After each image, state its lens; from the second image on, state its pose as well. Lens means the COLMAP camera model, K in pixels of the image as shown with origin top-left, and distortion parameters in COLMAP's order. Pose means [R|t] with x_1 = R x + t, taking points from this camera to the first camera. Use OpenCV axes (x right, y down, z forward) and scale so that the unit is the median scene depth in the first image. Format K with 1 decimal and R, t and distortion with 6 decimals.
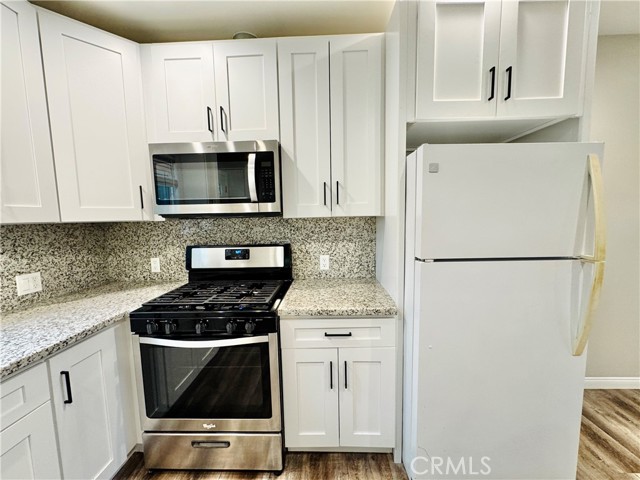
lens RADIAL K [[256.0, 0, 316.2], [0, 256.0, 241.1], [0, 0, 1]] dist [-0.002145, -0.000143]
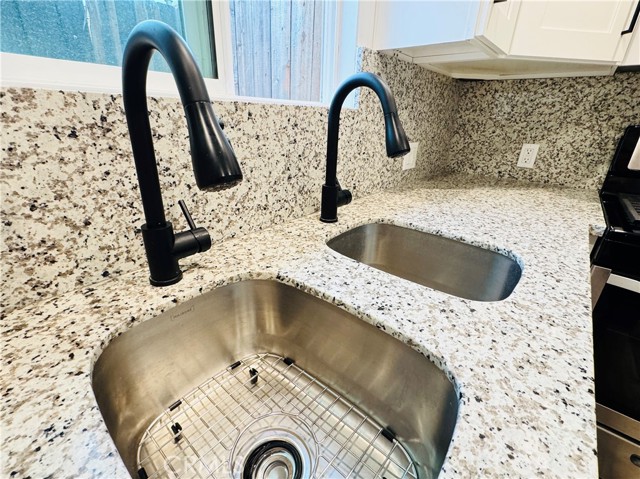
lens RADIAL K [[290.3, 0, 312.6], [0, 290.3, 237.8], [0, 0, 1]] dist [-0.000703, 0.000017]
pose [[0.787047, 0.278104, -0.550650, -0.781919], [-0.104493, 0.939819, 0.325301, 0.139398], [0.607979, -0.198488, 0.768742, 0.098575]]
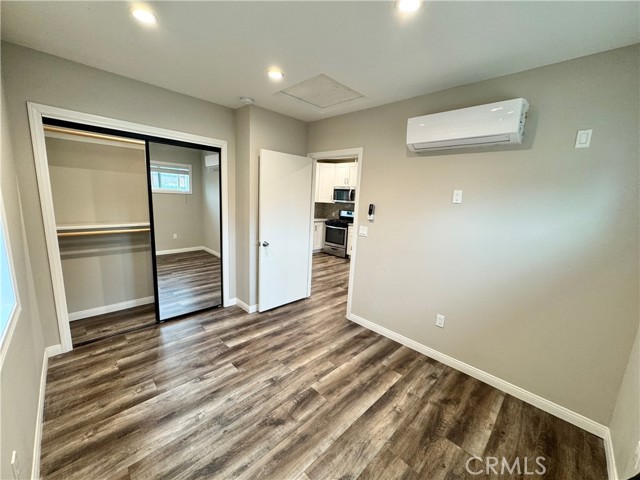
lens RADIAL K [[254.8, 0, 320.0], [0, 254.8, 240.0], [0, 0, 1]] dist [-0.001119, 0.000126]
pose [[0.729796, 0.172792, -0.661469, 2.401690], [-0.127169, 0.984958, 0.116990, 0.066397], [0.671734, -0.001260, 0.740792, -2.598857]]
